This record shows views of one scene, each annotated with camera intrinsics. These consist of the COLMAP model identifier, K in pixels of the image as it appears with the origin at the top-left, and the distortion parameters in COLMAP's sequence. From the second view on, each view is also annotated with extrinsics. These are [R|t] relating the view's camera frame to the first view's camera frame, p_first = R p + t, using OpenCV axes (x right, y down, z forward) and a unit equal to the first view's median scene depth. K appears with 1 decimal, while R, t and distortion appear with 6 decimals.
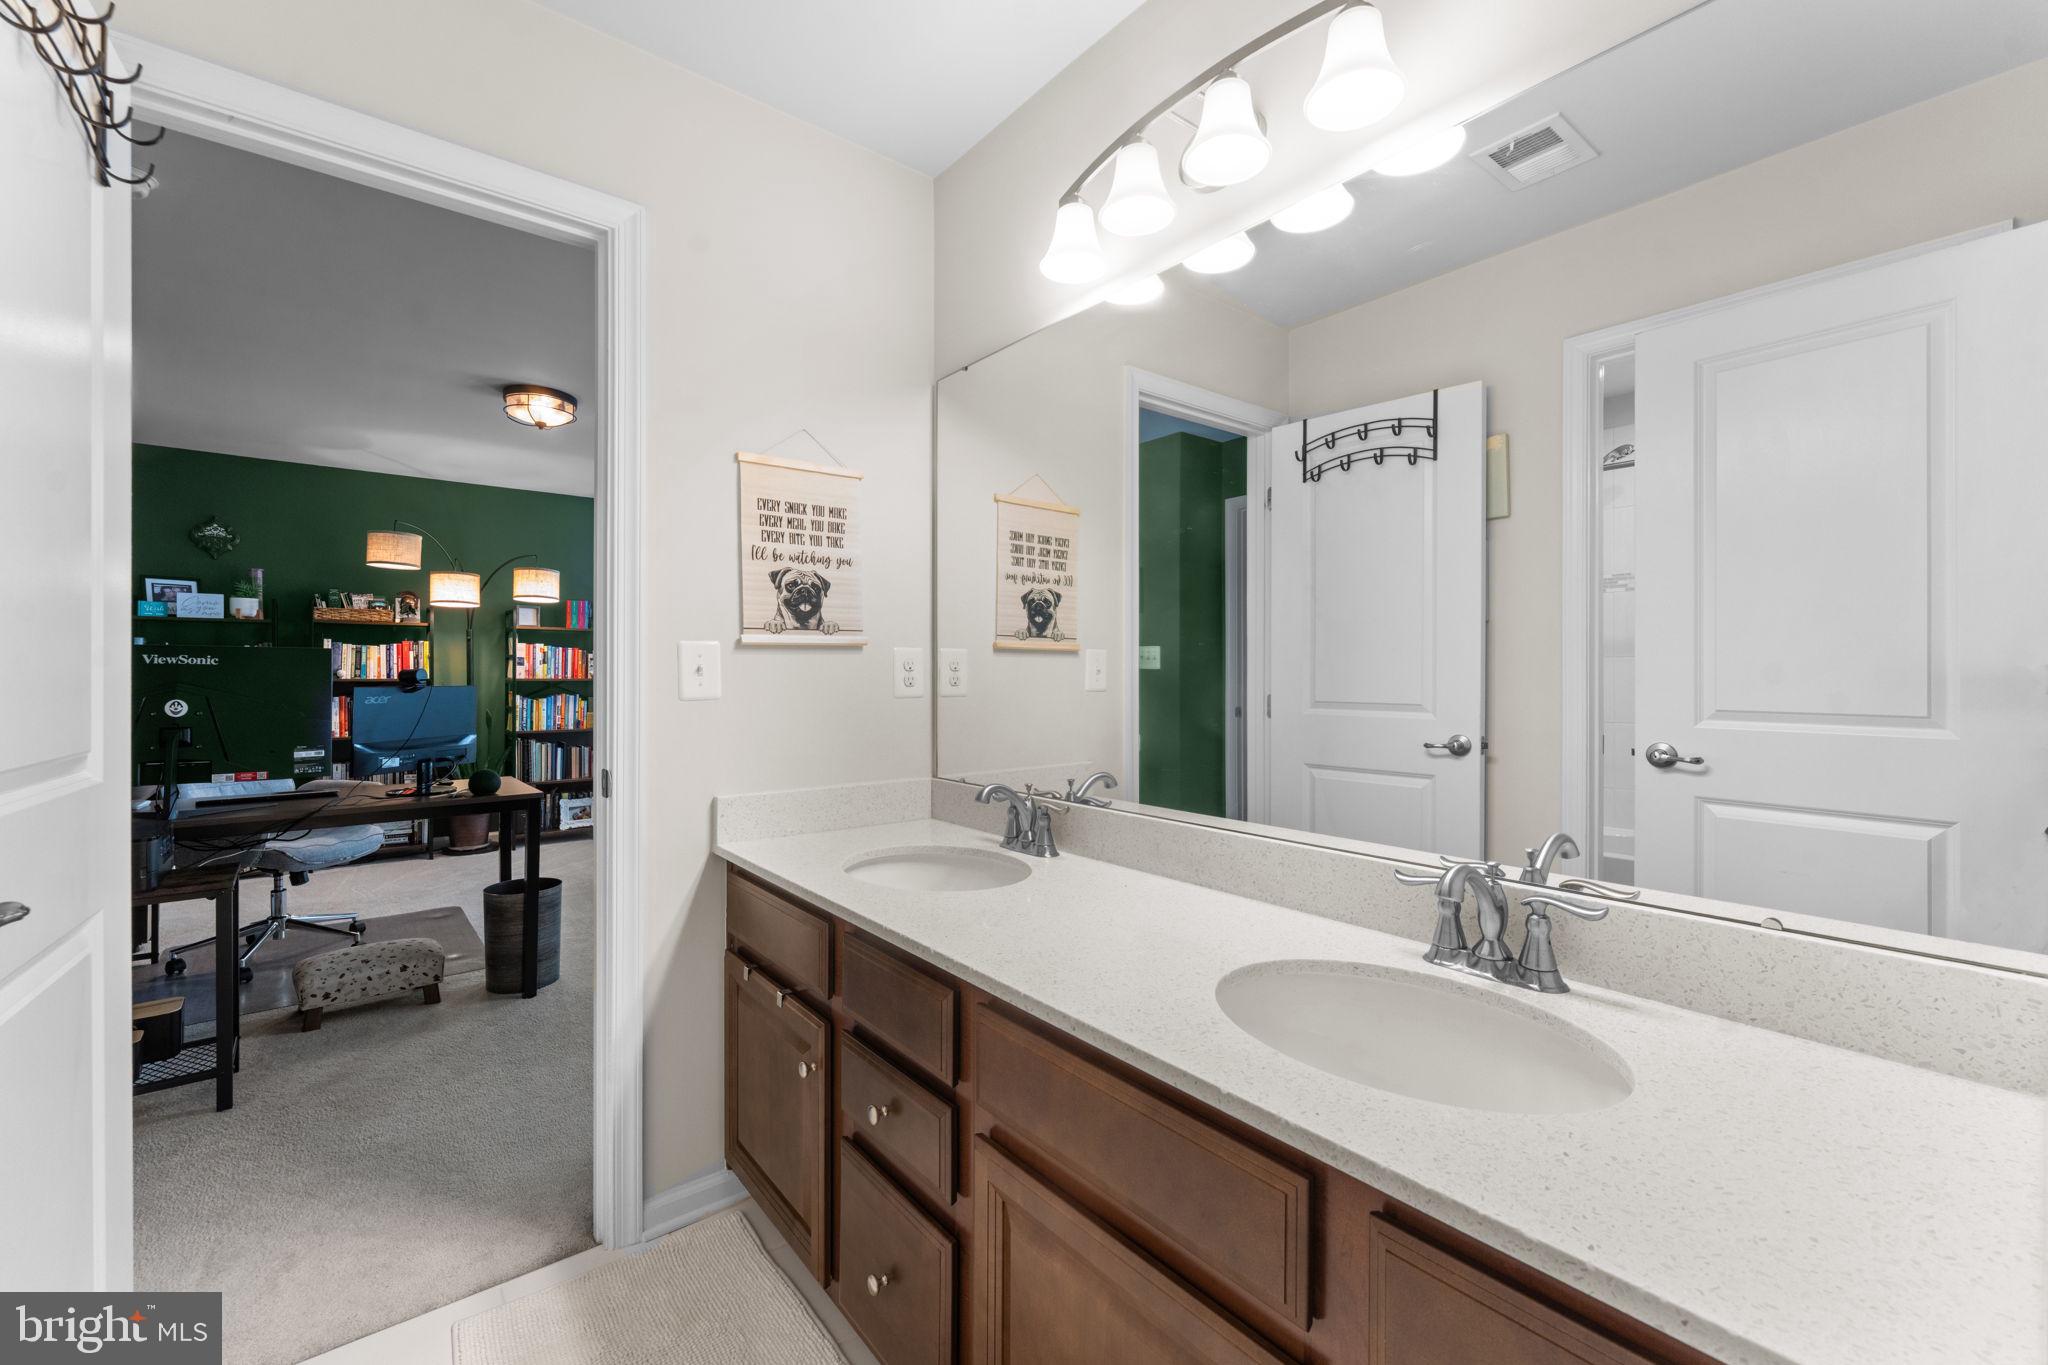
lens RADIAL K [[826.8, 0, 959.8], [0, 826.8, 675.4], [0, 0, 1]] dist [-0.003212, -0.000366]
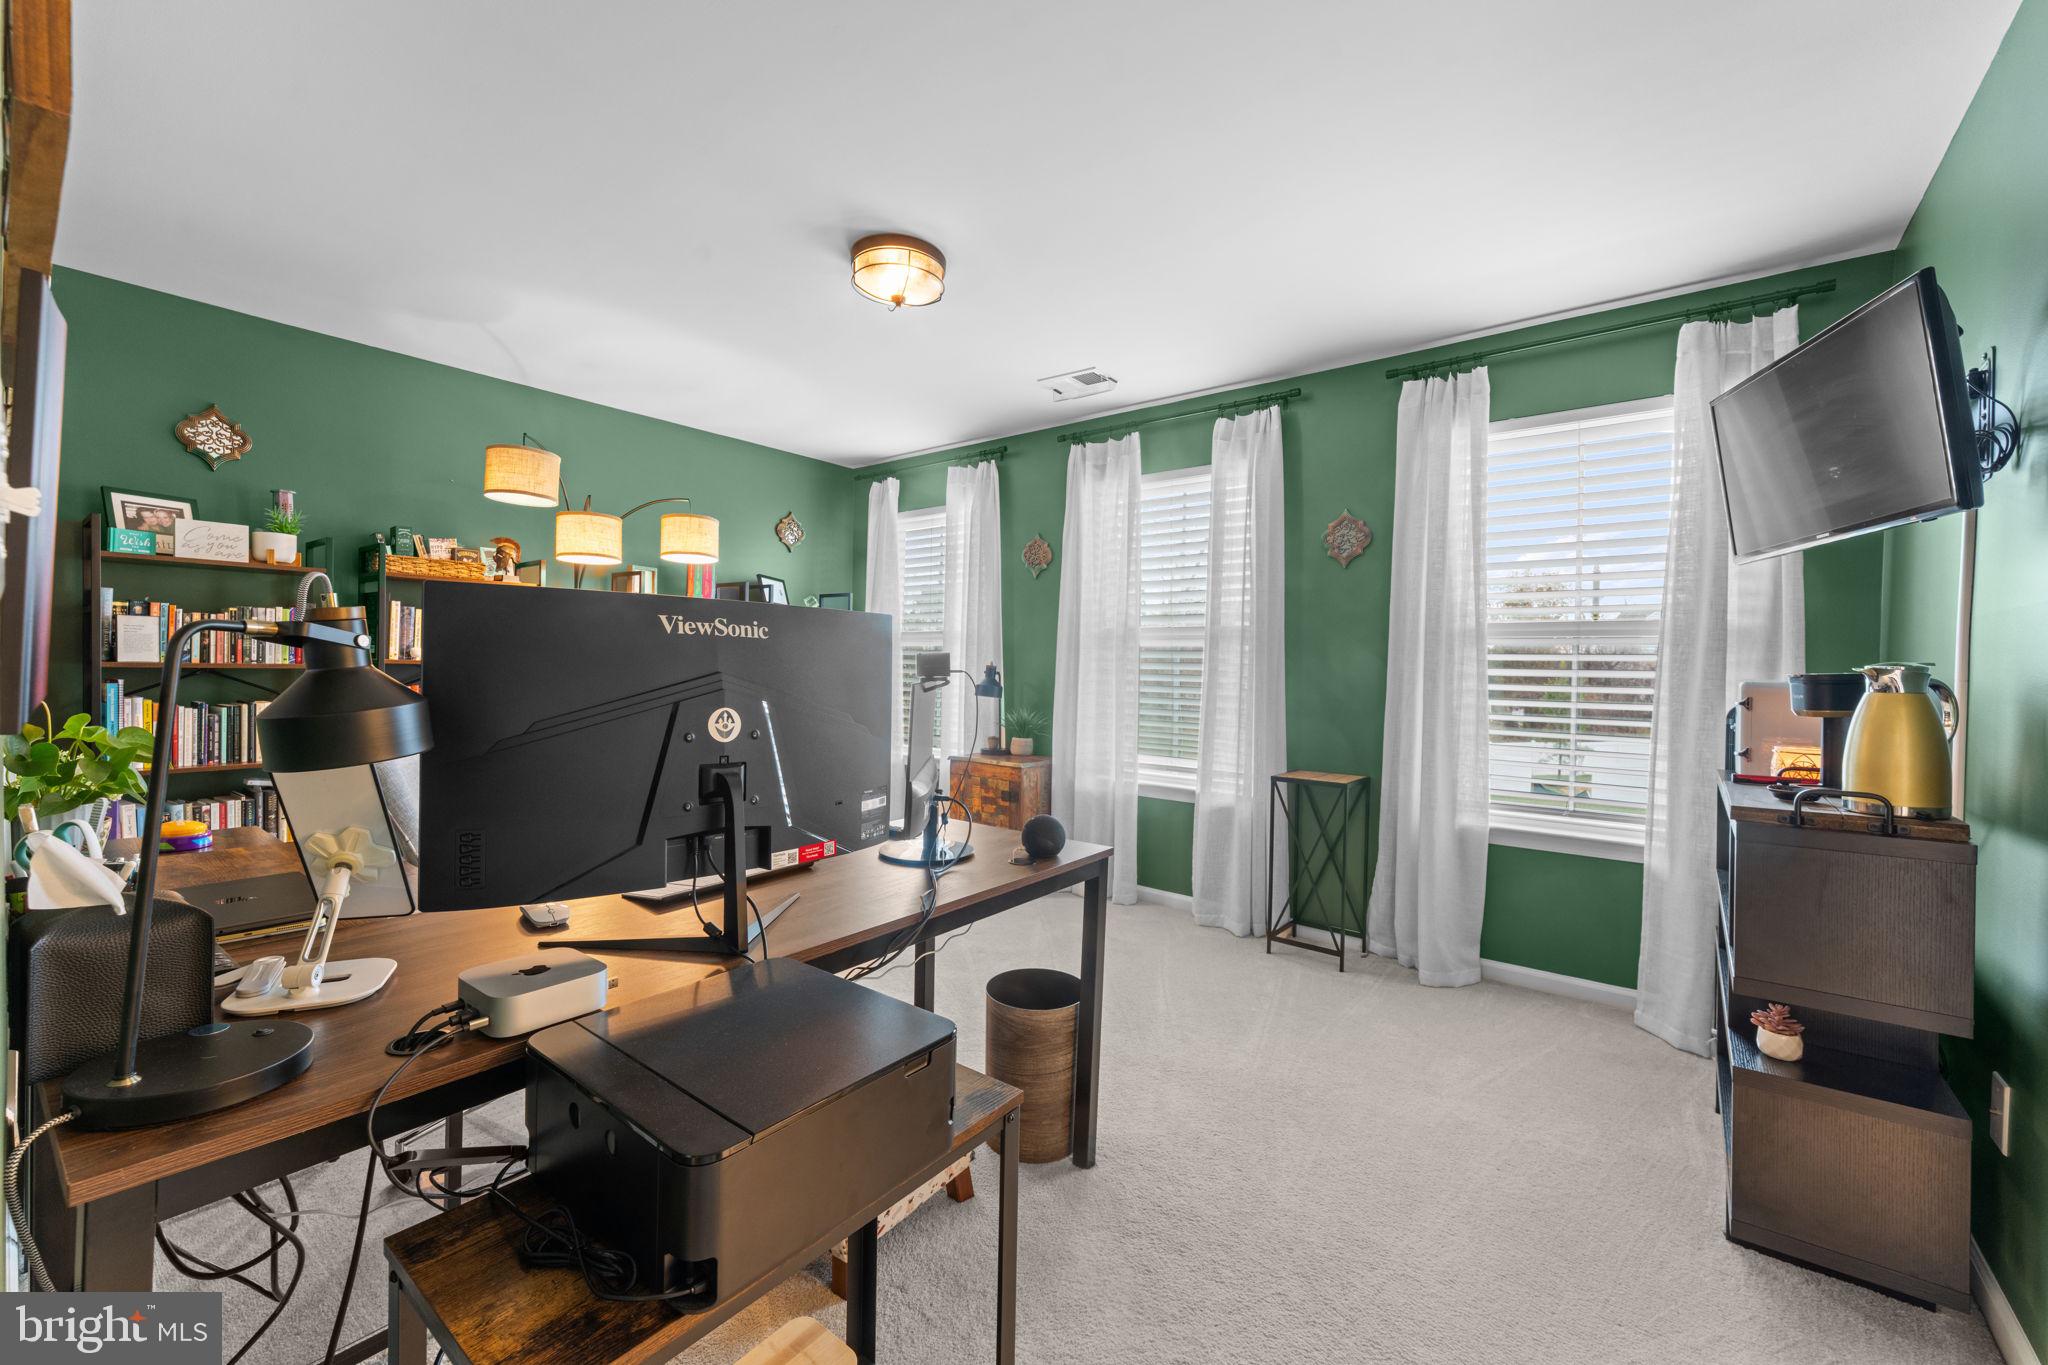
lens RADIAL K [[826.8, 0, 959.8], [0, 826.8, 675.4], [0, 0, 1]] dist [-0.003212, -0.000366]
pose [[0.976701, 0.016653, 0.213956, -0.482465], [-0.019153, 0.999770, 0.009617, 0.001241], [-0.213747, -0.013490, 0.976796, 0.251278]]
